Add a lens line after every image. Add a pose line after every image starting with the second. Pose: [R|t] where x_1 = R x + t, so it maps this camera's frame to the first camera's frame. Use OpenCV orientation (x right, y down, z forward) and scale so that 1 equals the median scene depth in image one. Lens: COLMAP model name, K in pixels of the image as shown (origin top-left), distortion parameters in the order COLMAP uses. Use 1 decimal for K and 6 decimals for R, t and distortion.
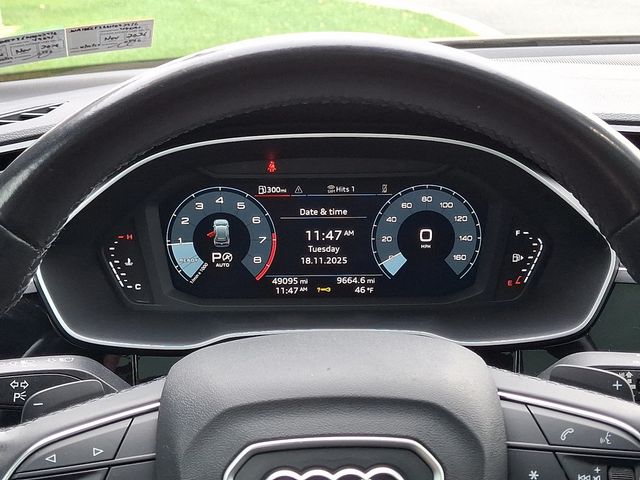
lens RADIAL K [[1131.3, 0, 320.0], [0, 1131.3, 240.0], [0, 0, 1]] dist [0.335446, -0.958644]
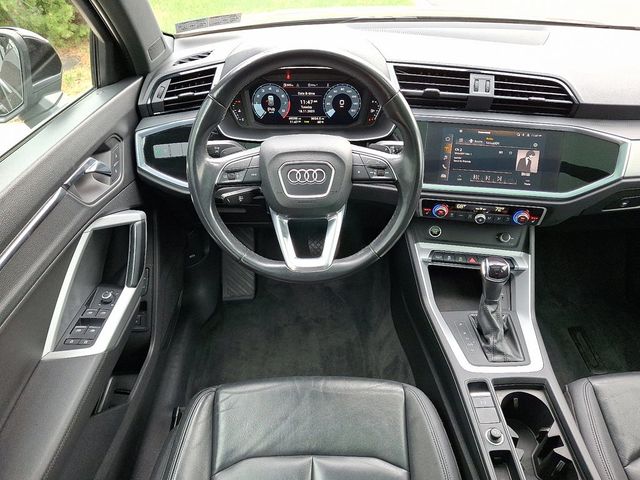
lens RADIAL K [[573.2, 0, 325.1], [0, 573.2, 256.6], [0, 0, 1]] dist [0.182649, -0.402639]
pose [[0.999659, 0.003213, 0.025928, 0.013594], [-0.010044, 0.963411, 0.267839, -0.021011], [-0.024119, -0.268008, 0.963115, -0.528046]]
